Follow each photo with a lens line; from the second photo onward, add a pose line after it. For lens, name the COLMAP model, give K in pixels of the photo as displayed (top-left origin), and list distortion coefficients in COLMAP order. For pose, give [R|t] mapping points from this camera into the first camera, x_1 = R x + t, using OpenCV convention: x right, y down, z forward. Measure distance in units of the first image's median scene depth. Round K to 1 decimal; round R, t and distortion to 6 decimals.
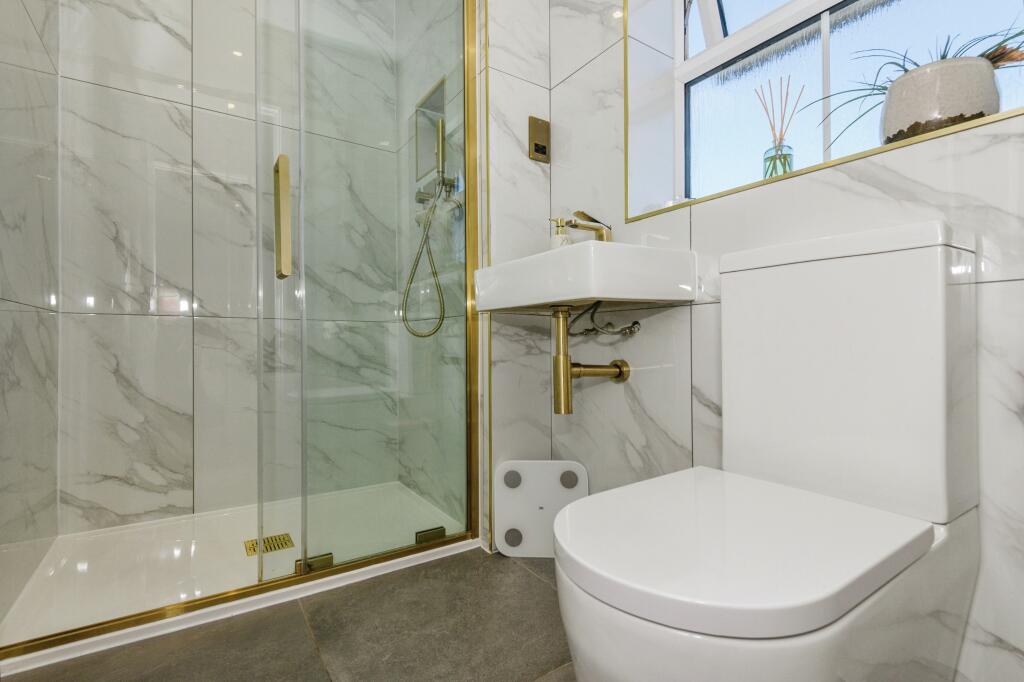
lens RADIAL K [[470.7, 0, 516.9], [0, 470.7, 343.8], [0, 0, 1]] dist [0.043932, -0.024302]
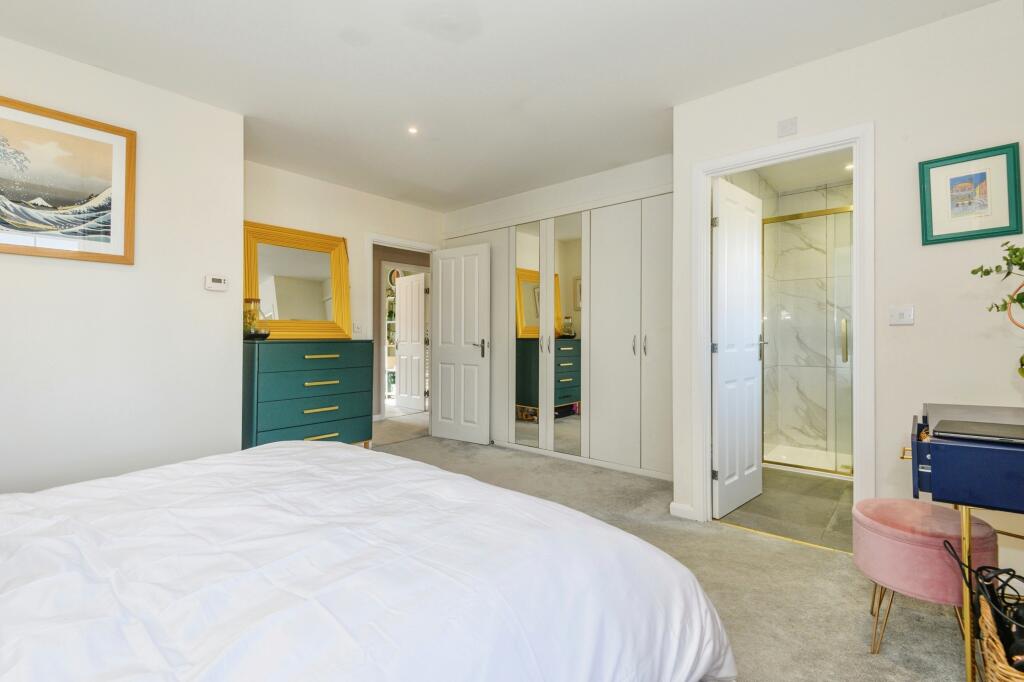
lens RADIAL K [[470.7, 0, 516.9], [0, 470.7, 343.8], [0, 0, 1]] dist [0.043932, -0.024302]
pose [[0.264355, 0.011562, -0.964356, 1.214957], [0.005585, 0.999893, 0.013519, -0.218861], [0.964409, -0.008960, 0.264262, -1.113287]]
